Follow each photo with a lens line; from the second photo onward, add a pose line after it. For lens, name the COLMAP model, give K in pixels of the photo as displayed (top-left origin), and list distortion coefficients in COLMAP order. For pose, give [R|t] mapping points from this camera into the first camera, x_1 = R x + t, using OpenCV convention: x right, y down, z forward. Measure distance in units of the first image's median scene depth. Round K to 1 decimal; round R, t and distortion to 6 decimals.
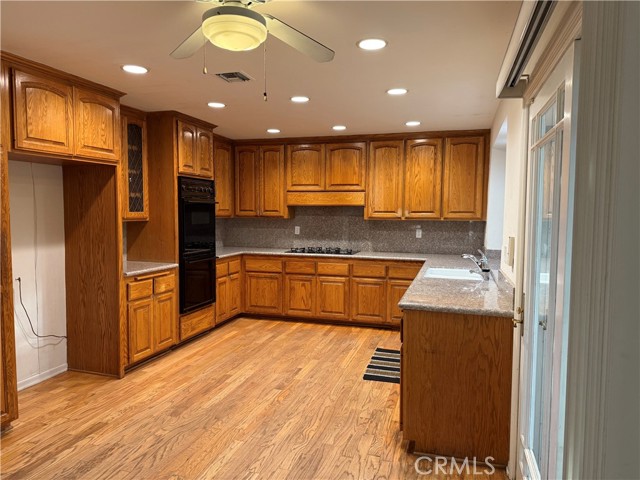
lens RADIAL K [[452.6, 0, 321.6], [0, 452.6, 242.6], [0, 0, 1]] dist [0.047689, -0.010180]
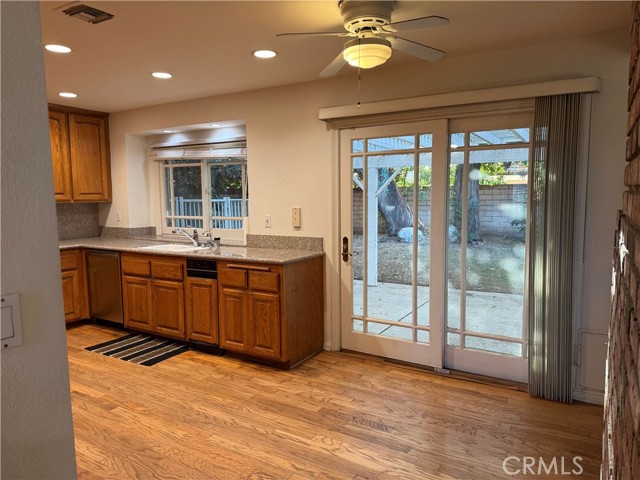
lens RADIAL K [[452.6, 0, 322.6], [0, 452.6, 236.0], [0, 0, 1]] dist [0.047689, -0.010180]
pose [[0.243584, -0.100247, 0.964685, -0.676671], [0.085132, 0.993015, 0.081695, -0.019624], [-0.966136, 0.062226, 0.250417, 0.359621]]
